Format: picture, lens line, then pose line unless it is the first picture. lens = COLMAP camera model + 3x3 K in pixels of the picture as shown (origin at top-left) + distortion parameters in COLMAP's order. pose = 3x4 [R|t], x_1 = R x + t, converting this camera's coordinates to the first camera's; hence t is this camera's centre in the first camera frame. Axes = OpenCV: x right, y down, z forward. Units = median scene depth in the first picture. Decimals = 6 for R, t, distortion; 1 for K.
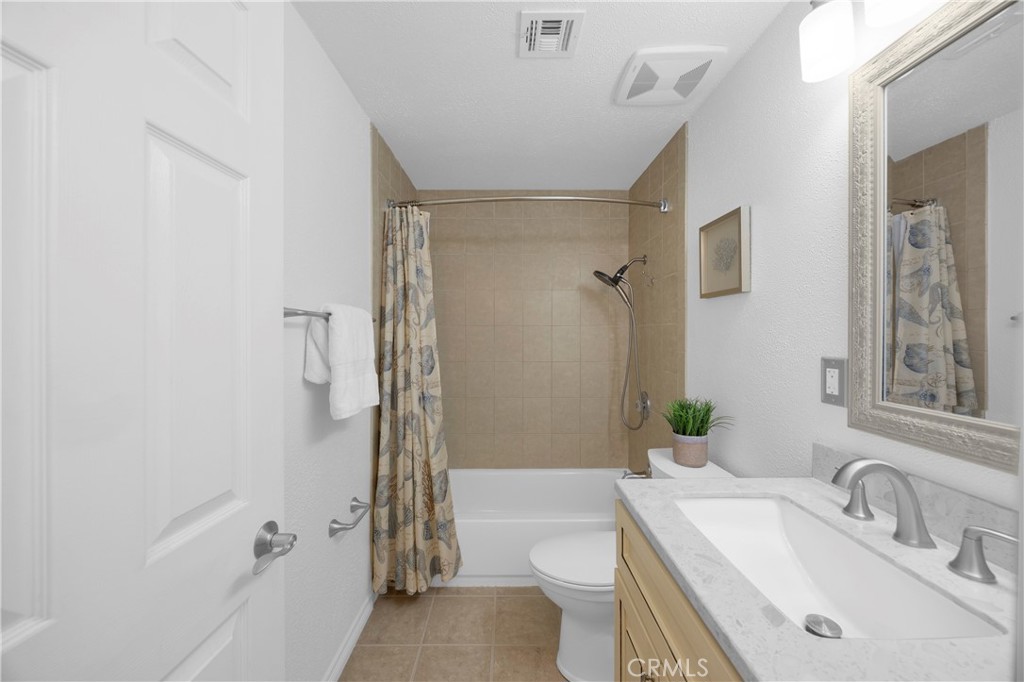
lens RADIAL K [[395.2, 0, 508.0], [0, 395.2, 336.0], [0, 0, 1]] dist [0.003279, 0.000971]
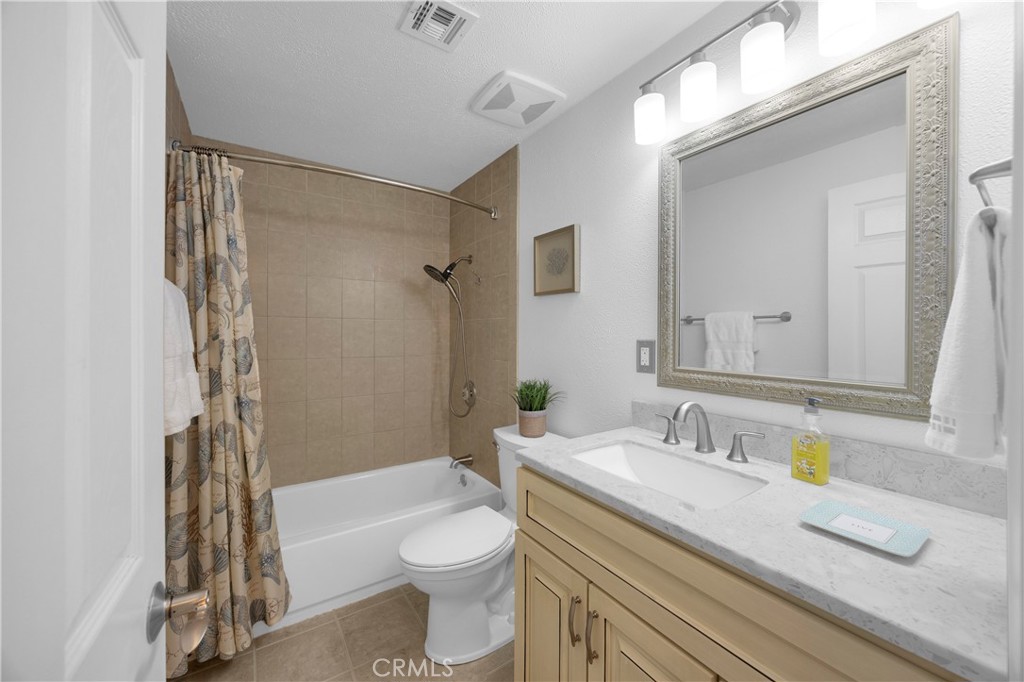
lens RADIAL K [[395.2, 0, 510.4], [0, 395.2, 336.4], [0, 0, 1]] dist [0.003279, 0.000971]
pose [[0.828724, -0.000108, 0.559657, -0.218231], [0.000090, 1.000000, 0.000060, 0.023959], [-0.559657, 0.000001, 0.828724, 0.048562]]
